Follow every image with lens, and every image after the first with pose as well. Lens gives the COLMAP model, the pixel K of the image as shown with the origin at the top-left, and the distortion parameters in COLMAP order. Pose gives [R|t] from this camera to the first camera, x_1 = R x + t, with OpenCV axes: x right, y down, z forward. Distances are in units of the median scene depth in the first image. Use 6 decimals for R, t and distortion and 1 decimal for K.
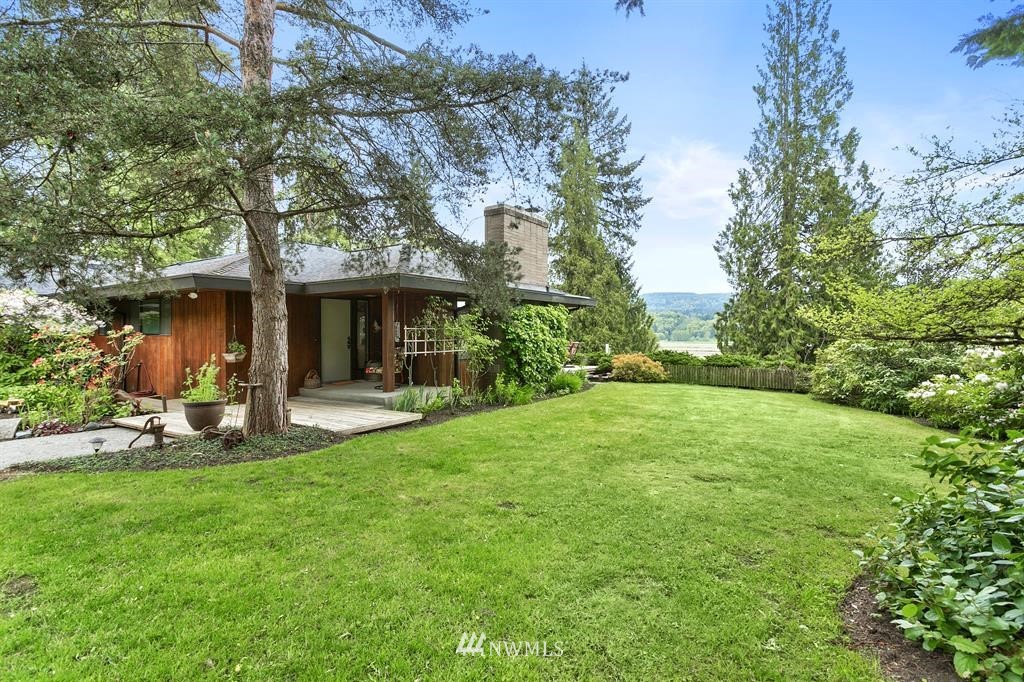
lens RADIAL K [[495.5, 0, 518.1], [0, 495.5, 330.3], [0, 0, 1]] dist [0.010994, -0.001466]
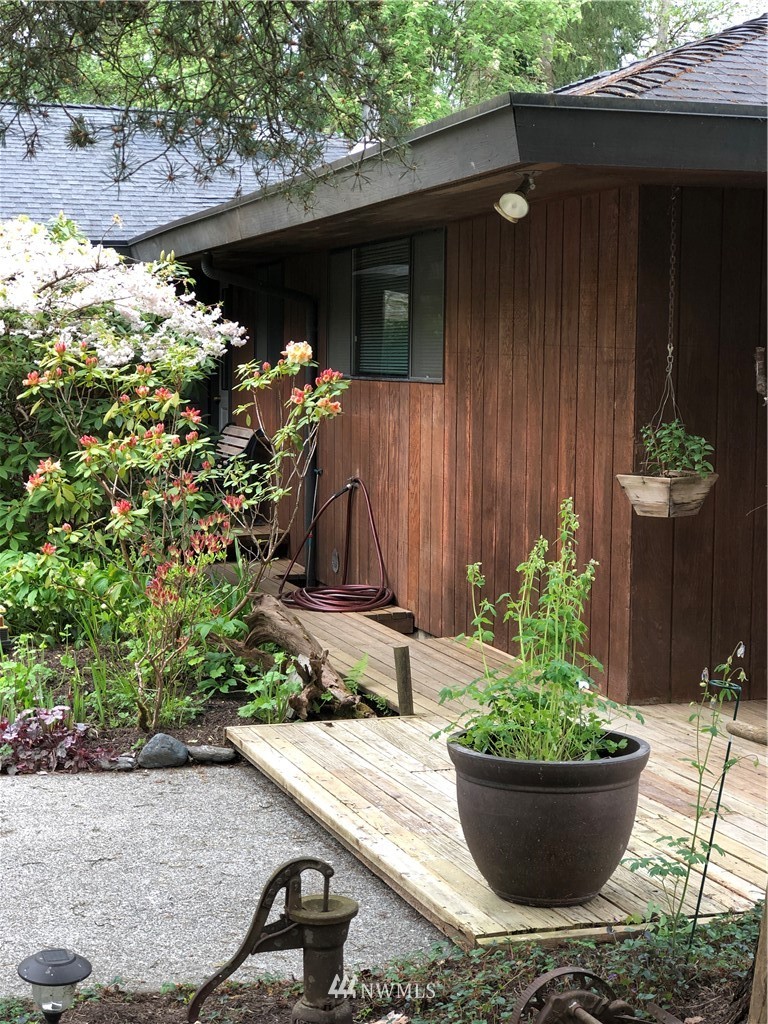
lens RADIAL K [[1788.7, 0, 385.2], [0, 1788.7, 512.2], [0, 0, 1]] dist [-0.054679, 0.000000]
pose [[0.791137, 0.065289, -0.608145, -0.196385], [-0.013729, 0.995932, 0.089060, -0.005529], [0.611485, -0.062110, 0.788814, 0.314483]]
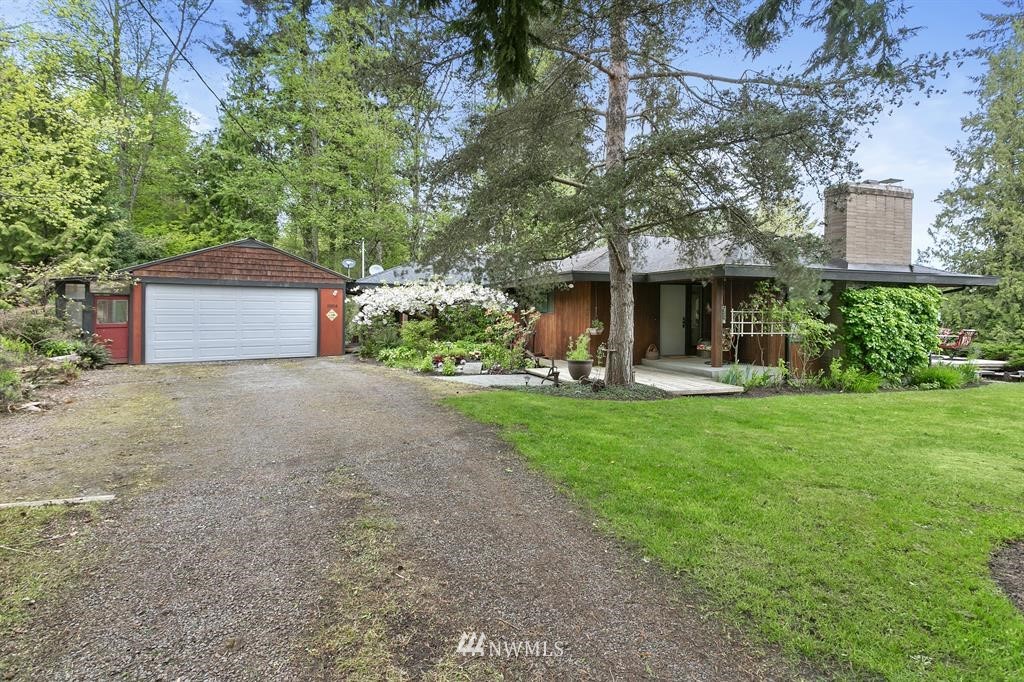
lens RADIAL K [[512.0, 0, 493.7], [0, 512.0, 311.7], [0, 0, 1]] dist [0.000567, 0.002358]
pose [[0.763223, 0.014613, -0.645970, 0.101761], [-0.010727, 0.999893, 0.009944, -0.008274], [0.646046, -0.000660, 0.763298, -0.217408]]
